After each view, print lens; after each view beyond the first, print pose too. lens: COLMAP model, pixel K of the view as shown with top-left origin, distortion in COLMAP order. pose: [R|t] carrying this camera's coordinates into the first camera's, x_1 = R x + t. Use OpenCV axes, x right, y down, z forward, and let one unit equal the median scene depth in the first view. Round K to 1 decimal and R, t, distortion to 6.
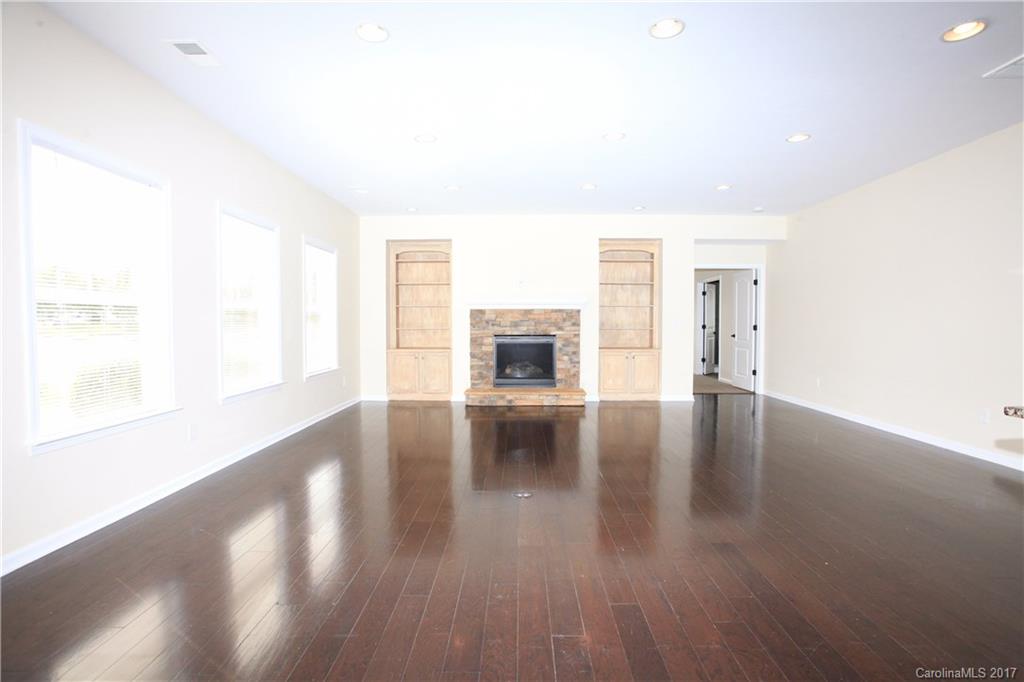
lens RADIAL K [[507.9, 0, 517.1], [0, 507.9, 339.2], [0, 0, 1]] dist [-0.038270, 0.004853]
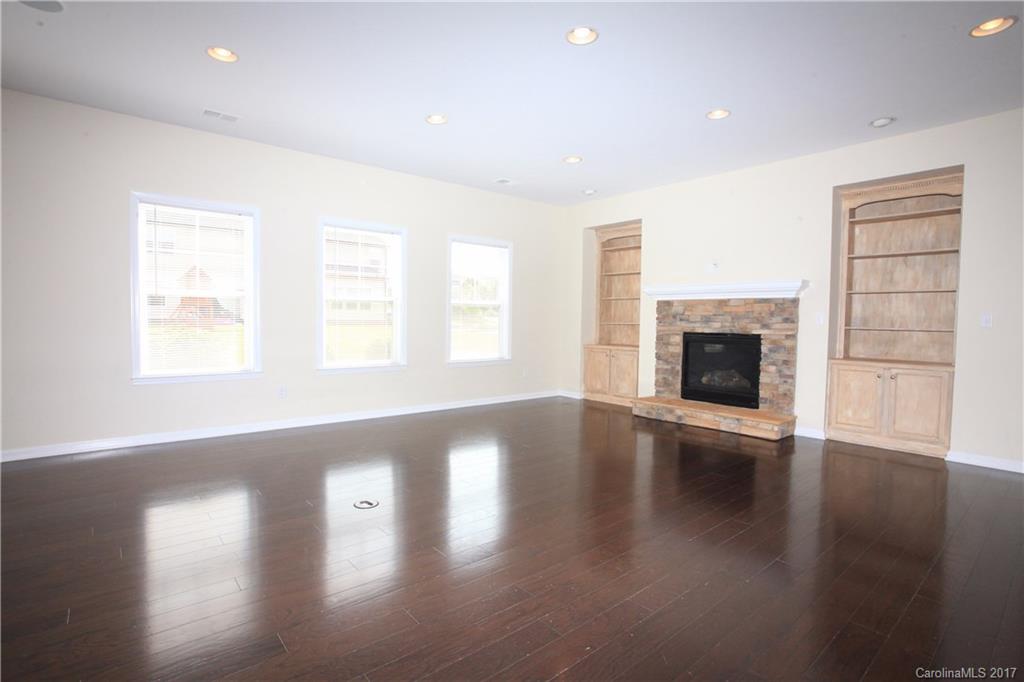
lens RADIAL K [[507.9, 0, 511.5], [0, 507.9, 341.8], [0, 0, 1]] dist [-0.038270, 0.004853]
pose [[0.650428, 0.042372, -0.758385, 0.380684], [-0.036689, 0.999030, 0.024351, -0.003312], [0.758681, 0.011986, 0.651352, 0.281785]]
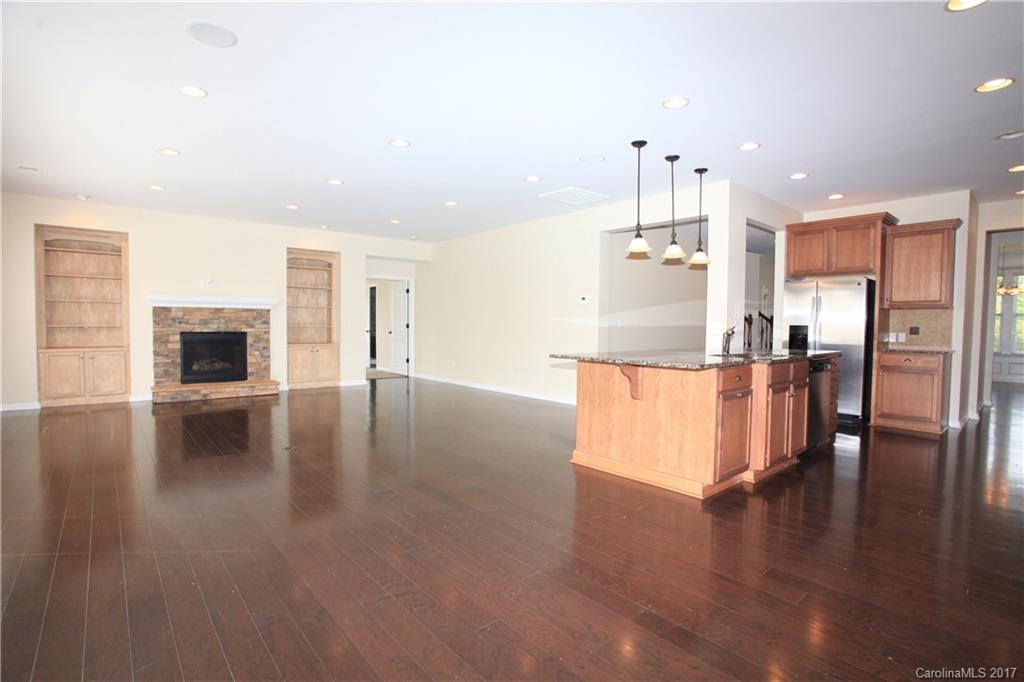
lens RADIAL K [[507.9, 0, 507.6], [0, 507.9, 342.1], [0, 0, 1]] dist [-0.038270, 0.004853]
pose [[0.765447, -0.016395, 0.643290, -0.188775], [0.015411, 0.999856, 0.007144, 0.013862], [-0.643315, 0.004446, 0.765589, -0.184539]]
